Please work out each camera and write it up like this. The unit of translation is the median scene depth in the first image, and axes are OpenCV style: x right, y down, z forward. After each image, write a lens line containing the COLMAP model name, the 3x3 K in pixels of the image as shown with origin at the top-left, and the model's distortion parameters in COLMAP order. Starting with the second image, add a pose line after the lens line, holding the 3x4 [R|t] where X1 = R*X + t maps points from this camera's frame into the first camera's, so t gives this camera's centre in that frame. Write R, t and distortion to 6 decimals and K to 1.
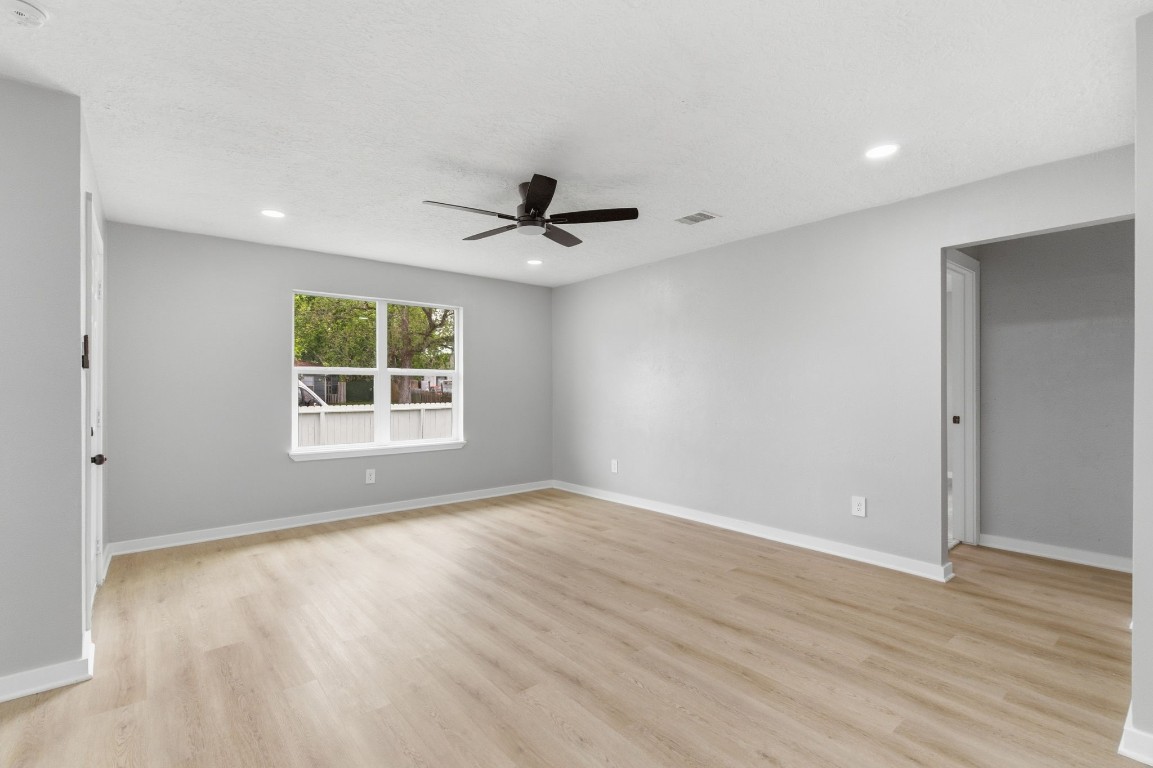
lens RADIAL K [[523.7, 0, 572.6], [0, 523.7, 373.9], [0, 0, 1]] dist [0.000380, -0.000092]
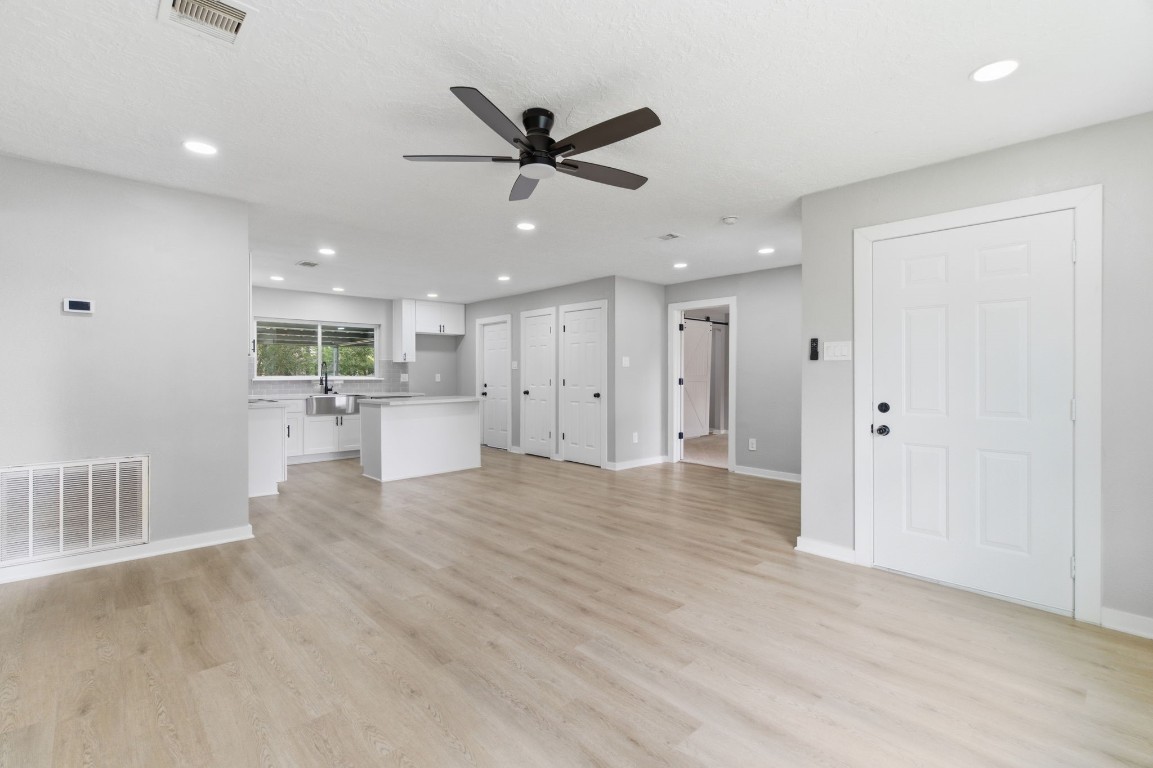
lens RADIAL K [[523.7, 0, 572.6], [0, 523.7, 373.9], [0, 0, 1]] dist [0.000380, -0.000092]
pose [[-0.998116, -0.002644, -0.061300, -0.096321], [-0.001279, 0.999750, -0.022311, 0.056004], [0.061344, -0.022190, -0.997870, 2.091981]]
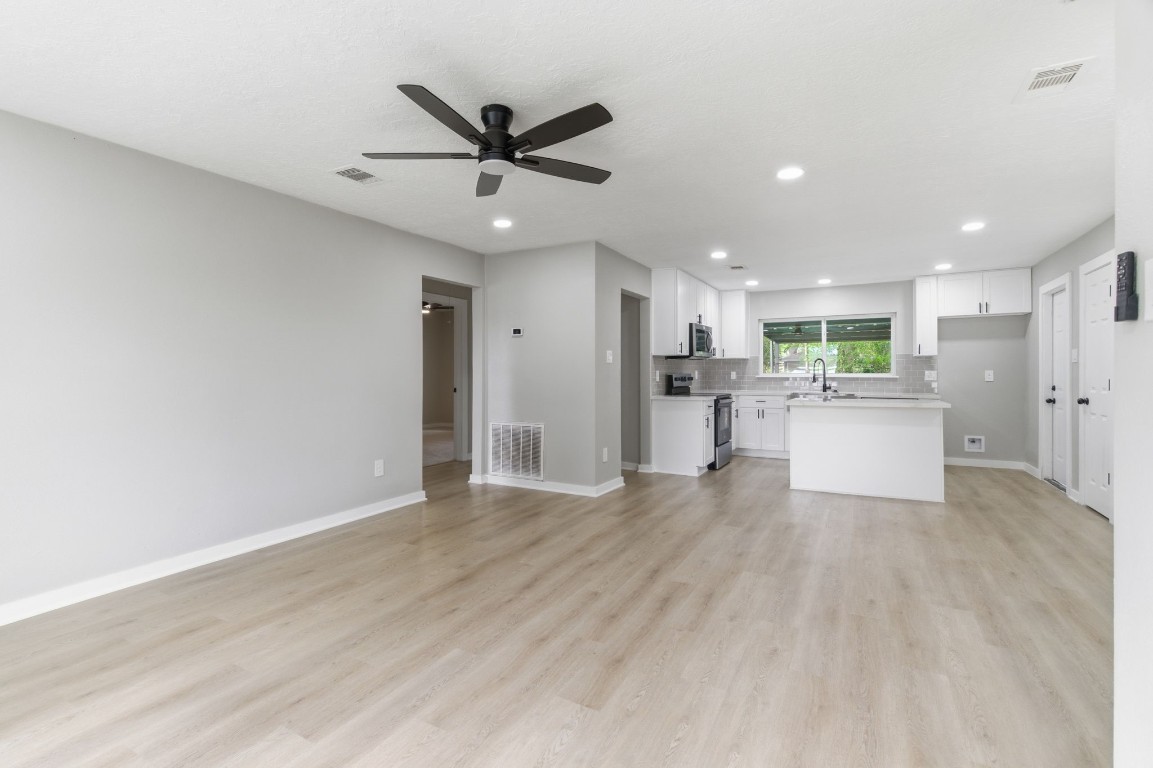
lens RADIAL K [[523.7, 0, 572.6], [0, 523.7, 373.9], [0, 0, 1]] dist [0.000380, -0.000092]
pose [[-0.364548, -0.004128, 0.931176, -0.988988], [-0.018505, 0.999825, -0.002812, 0.041096], [-0.931001, -0.018257, -0.364560, 1.382885]]
